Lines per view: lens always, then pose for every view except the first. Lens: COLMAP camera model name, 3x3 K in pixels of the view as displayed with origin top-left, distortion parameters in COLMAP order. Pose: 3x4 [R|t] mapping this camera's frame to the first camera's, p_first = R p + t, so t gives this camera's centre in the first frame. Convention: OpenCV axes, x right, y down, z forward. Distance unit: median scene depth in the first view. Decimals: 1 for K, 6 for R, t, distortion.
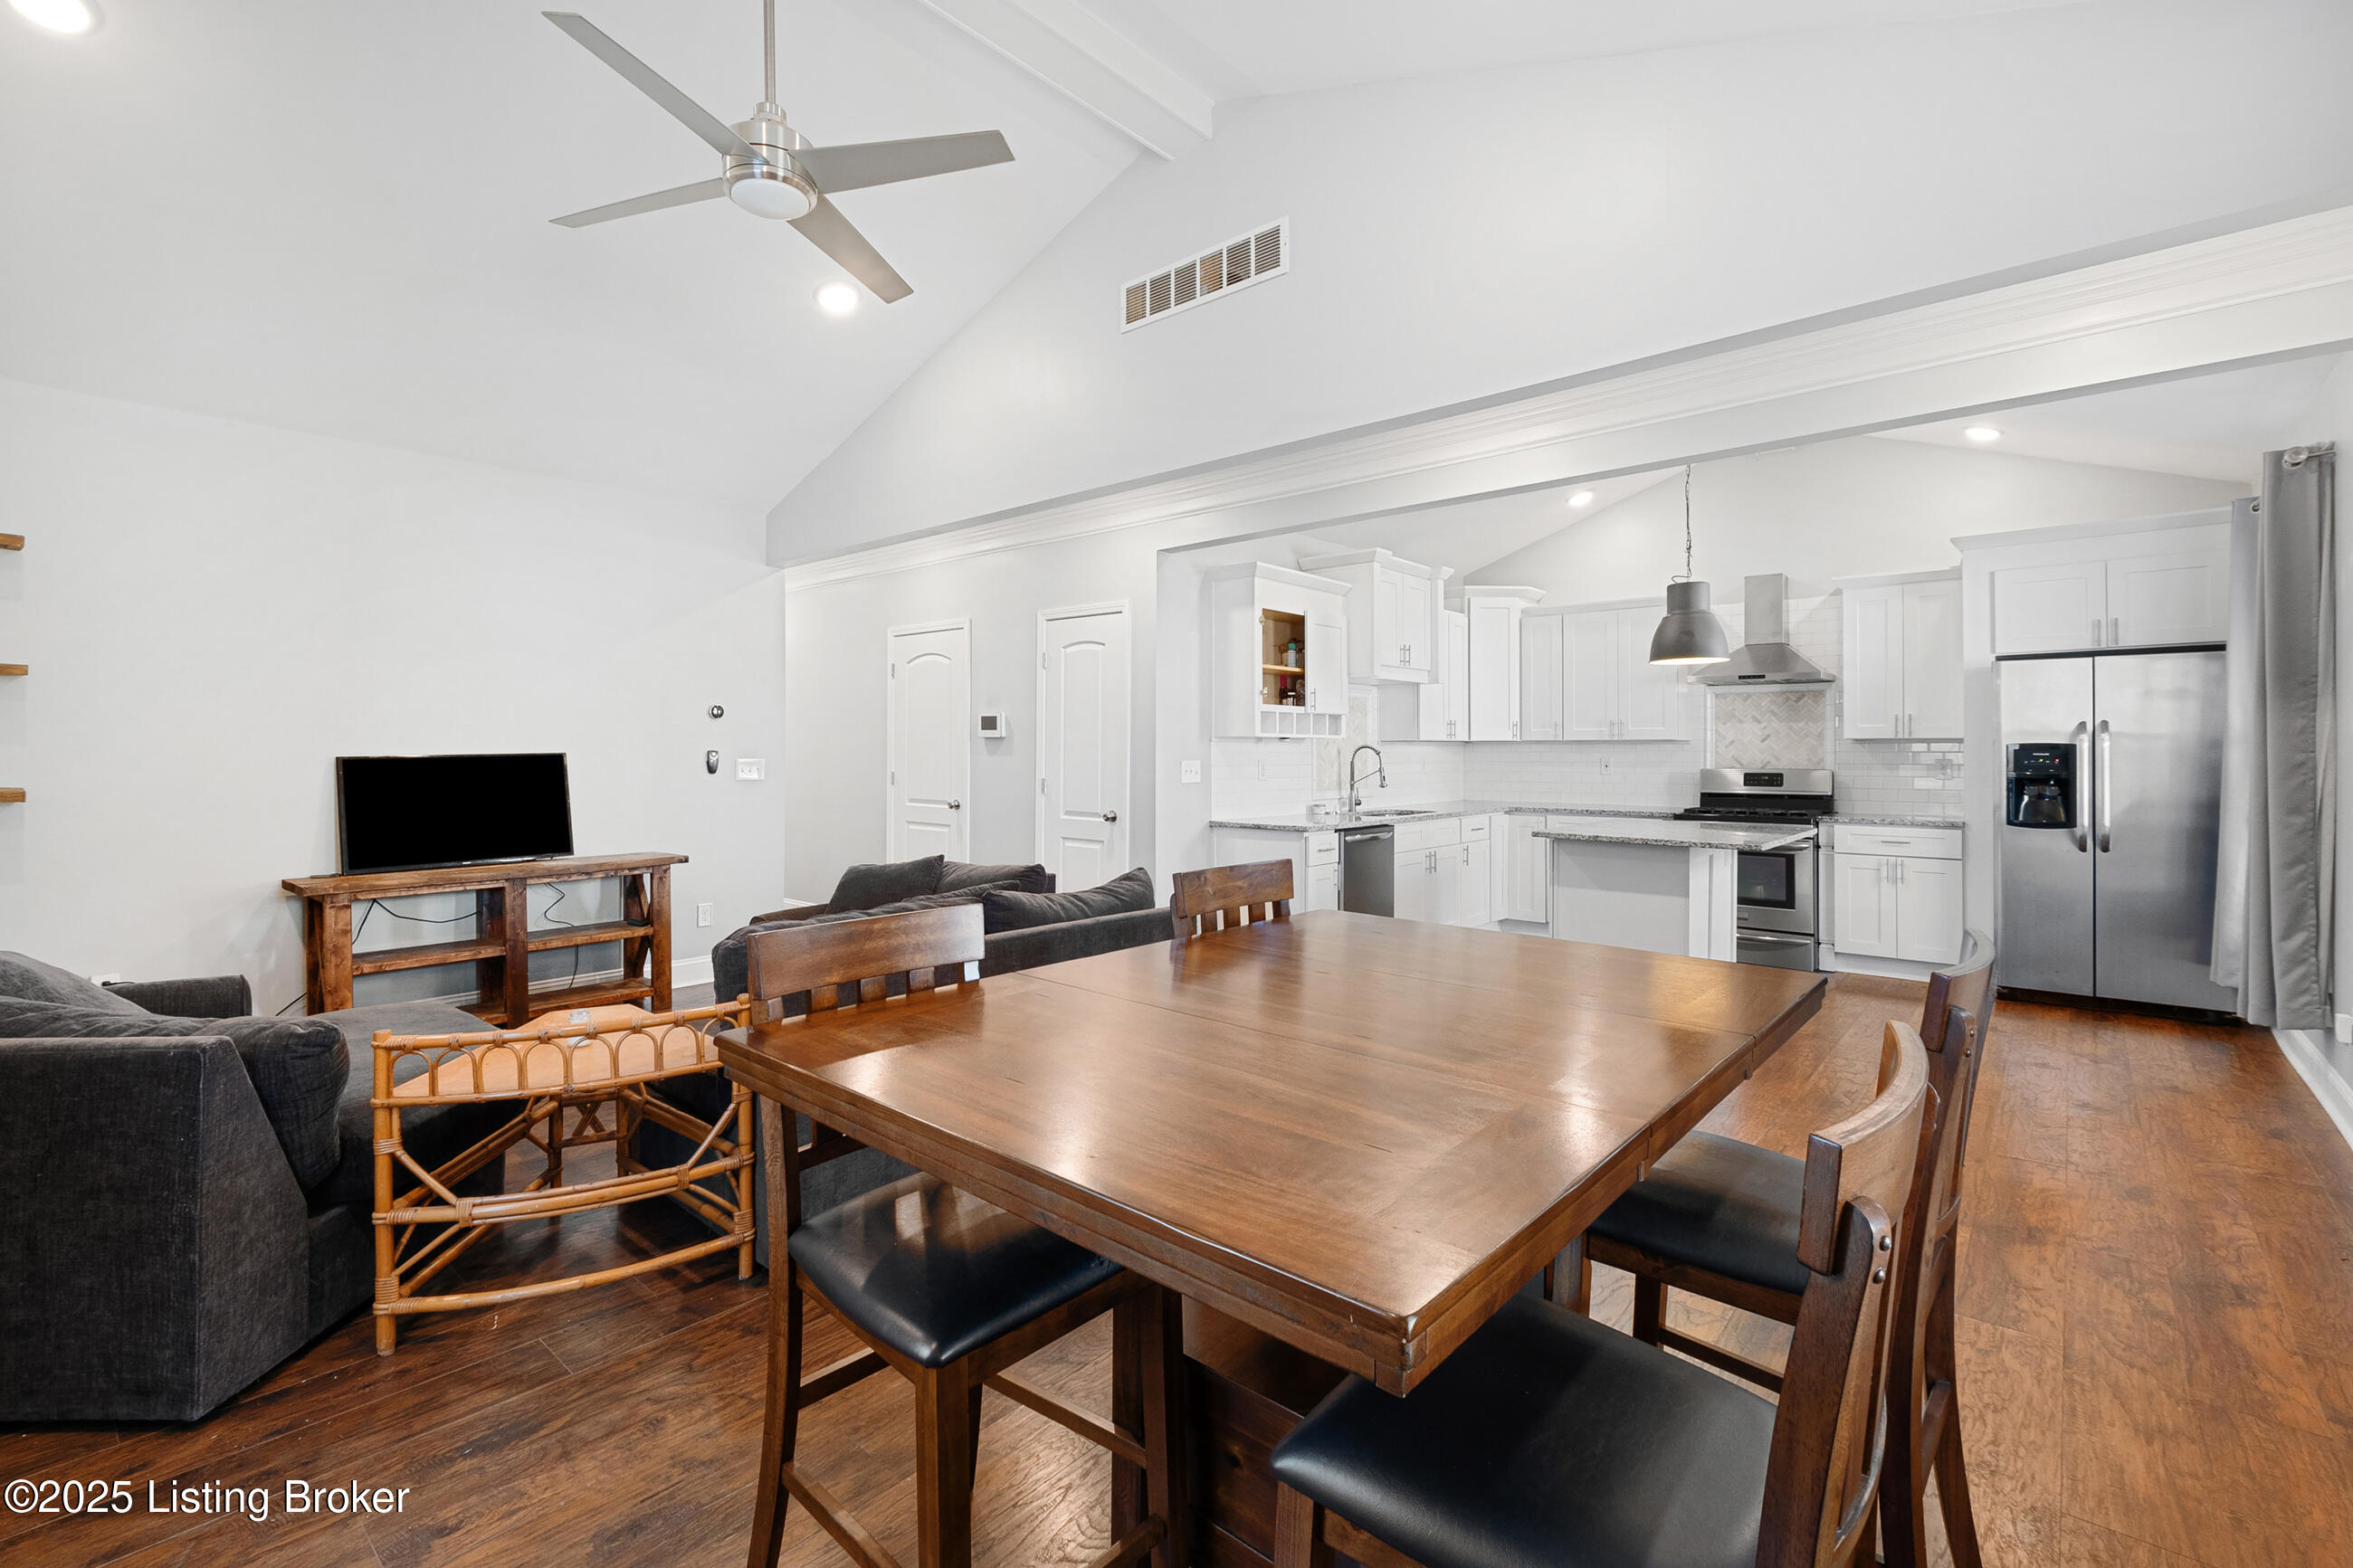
lens RADIAL K [[1038.7, 0, 1156.7], [0, 1038.7, 741.4], [0, 0, 1]] dist [0.006660, -0.003134]
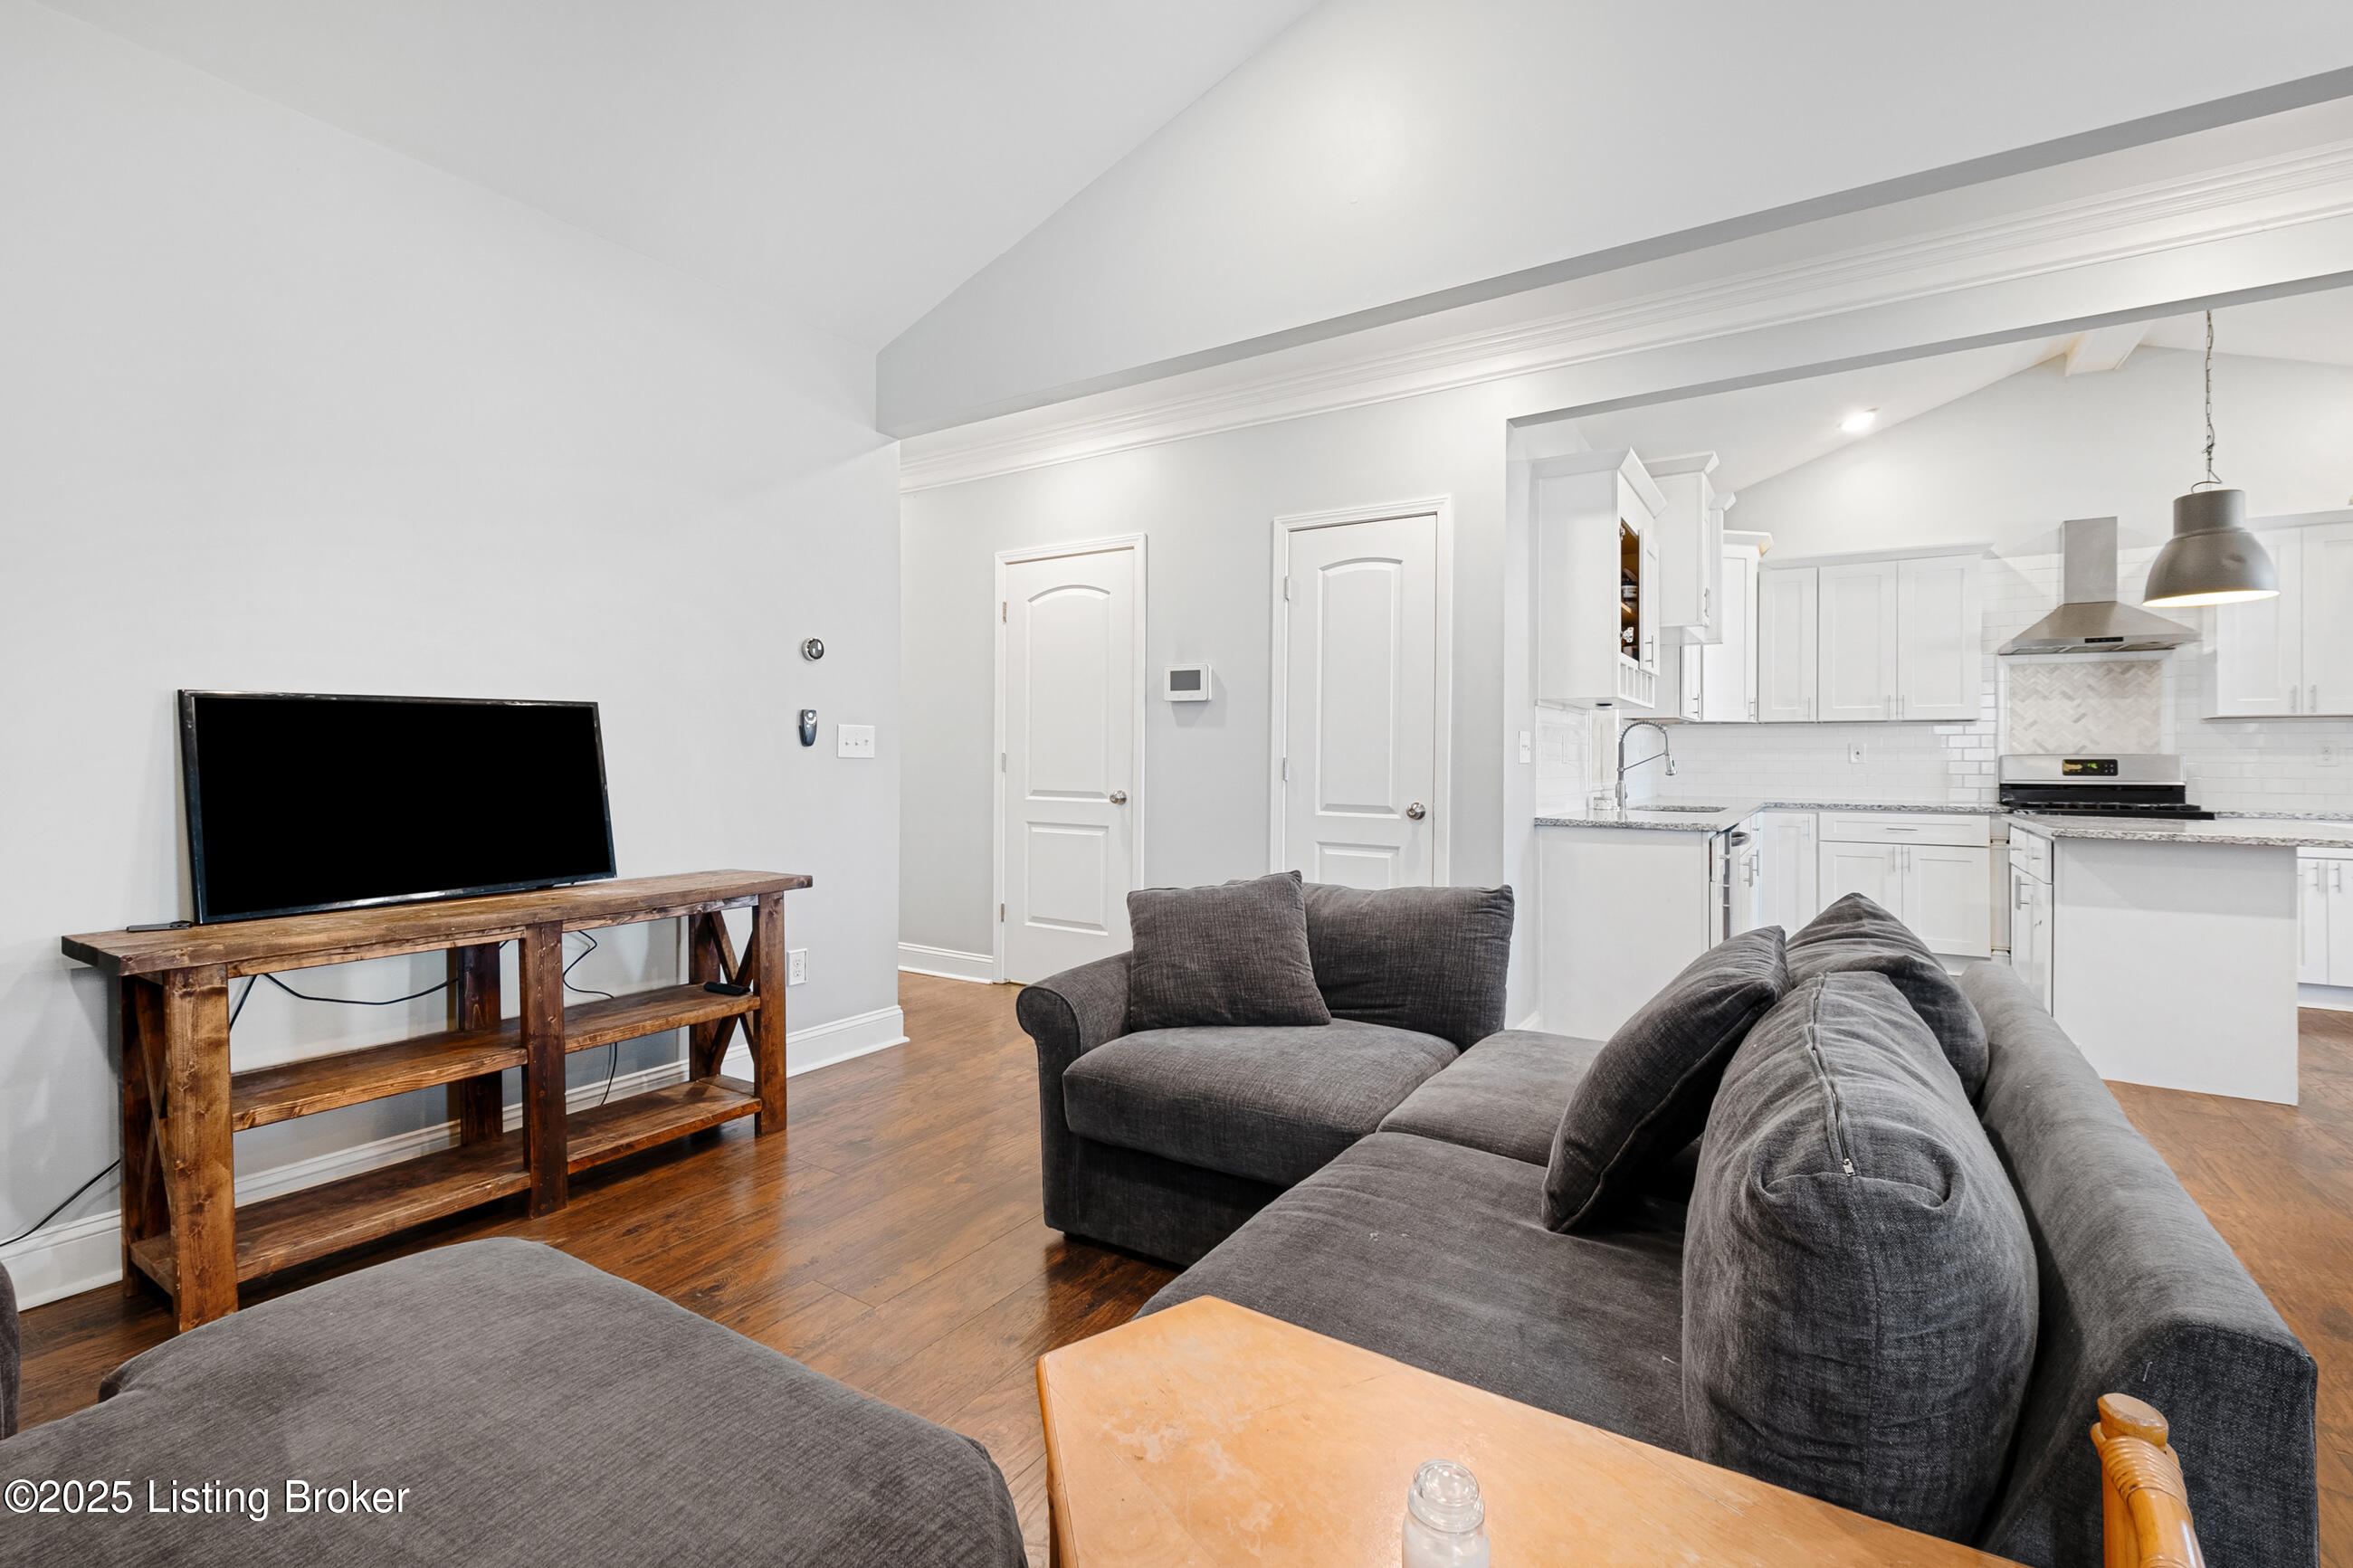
lens RADIAL K [[1038.7, 0, 1161.2], [0, 1038.7, 766.3], [0, 0, 1]] dist [0.006660, -0.003134]
pose [[0.989415, 0.003864, 0.145064, -0.312940], [-0.006115, 0.999868, 0.015078, 0.033236], [-0.144986, -0.015805, 0.989307, 0.346656]]
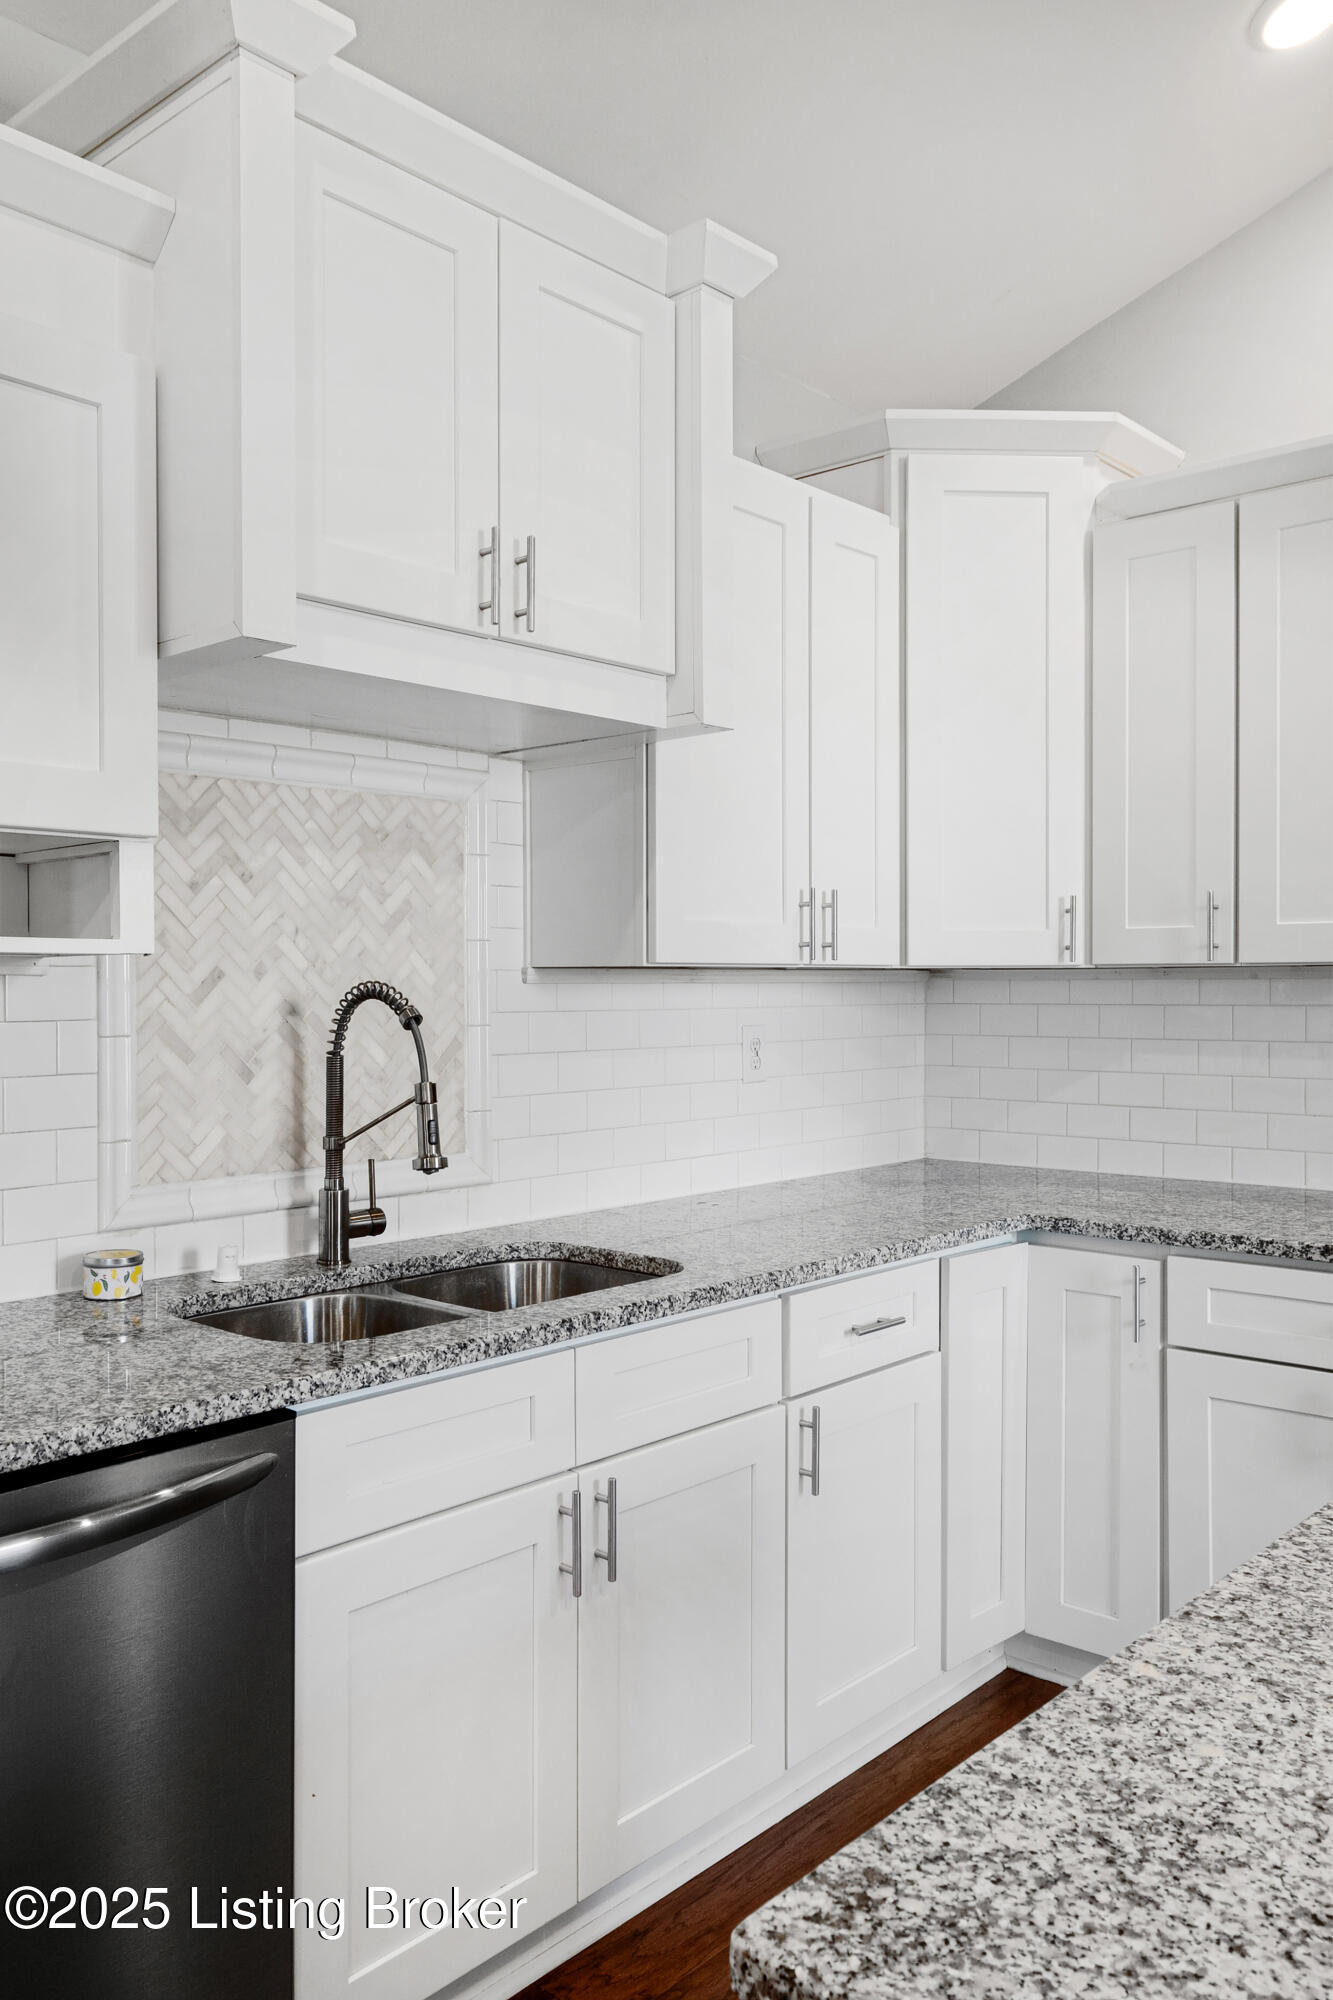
lens RADIAL K [[1528.9, 0, 630.9], [0, 1528.9, 1024.0], [0, 0, 1]] dist [0.013180, 0.012165]
pose [[0.999669, -0.001510, -0.025687, 0.319139], [0.002392, 0.999408, 0.034332, 0.000530], [0.025620, -0.034382, 0.999080, 0.782007]]
